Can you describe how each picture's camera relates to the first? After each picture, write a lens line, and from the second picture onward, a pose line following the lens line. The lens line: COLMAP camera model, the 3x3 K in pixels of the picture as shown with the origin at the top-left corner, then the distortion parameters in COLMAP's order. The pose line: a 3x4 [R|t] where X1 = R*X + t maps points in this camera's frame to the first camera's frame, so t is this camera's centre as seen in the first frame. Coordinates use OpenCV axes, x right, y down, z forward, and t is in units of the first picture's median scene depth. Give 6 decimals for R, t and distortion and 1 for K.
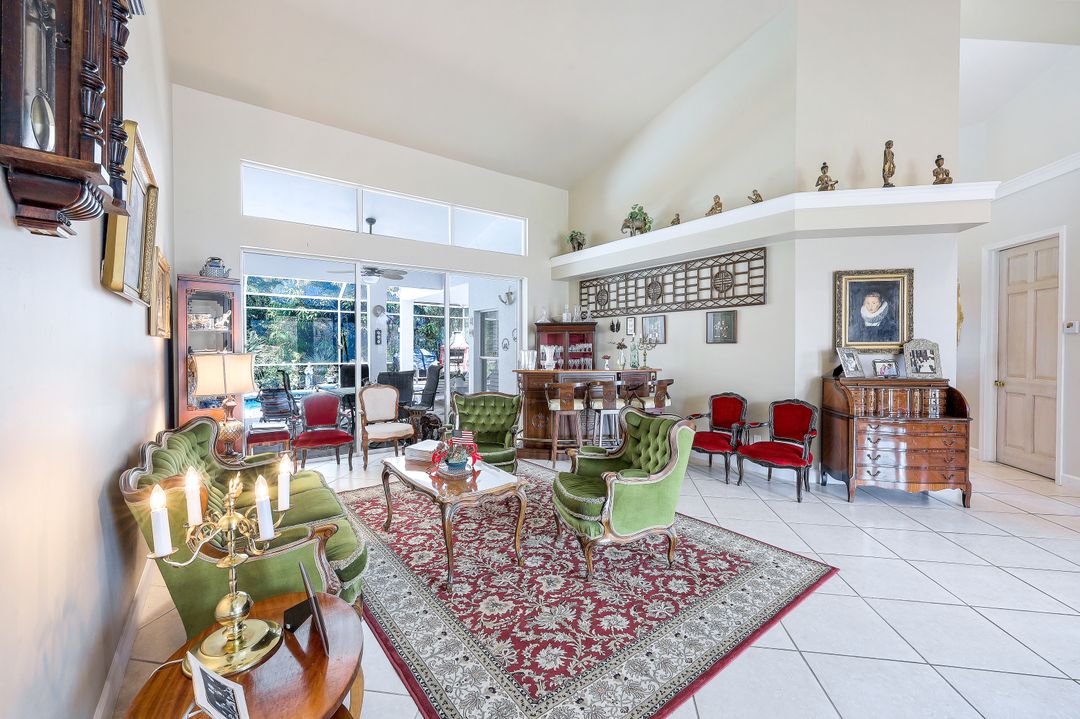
lens RADIAL K [[436.0, 0, 537.6], [0, 436.0, 354.0], [0, 0, 1]] dist [0.002499, -0.000376]
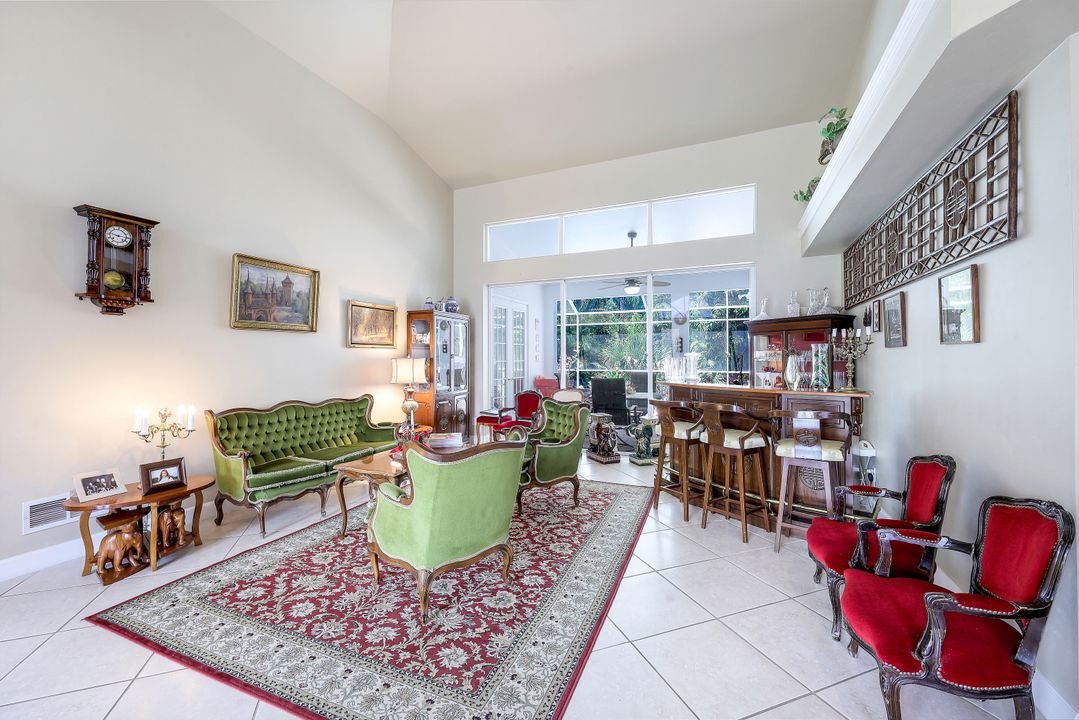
lens RADIAL K [[435.6, 0, 538.9], [0, 435.6, 354.1], [0, 0, 1]] dist [0.002499, -0.000376]
pose [[0.487234, -0.006514, -0.873247, 0.798585], [-0.011417, 0.999839, -0.013829, -0.000822], [0.873197, 0.016708, 0.487081, 0.558436]]
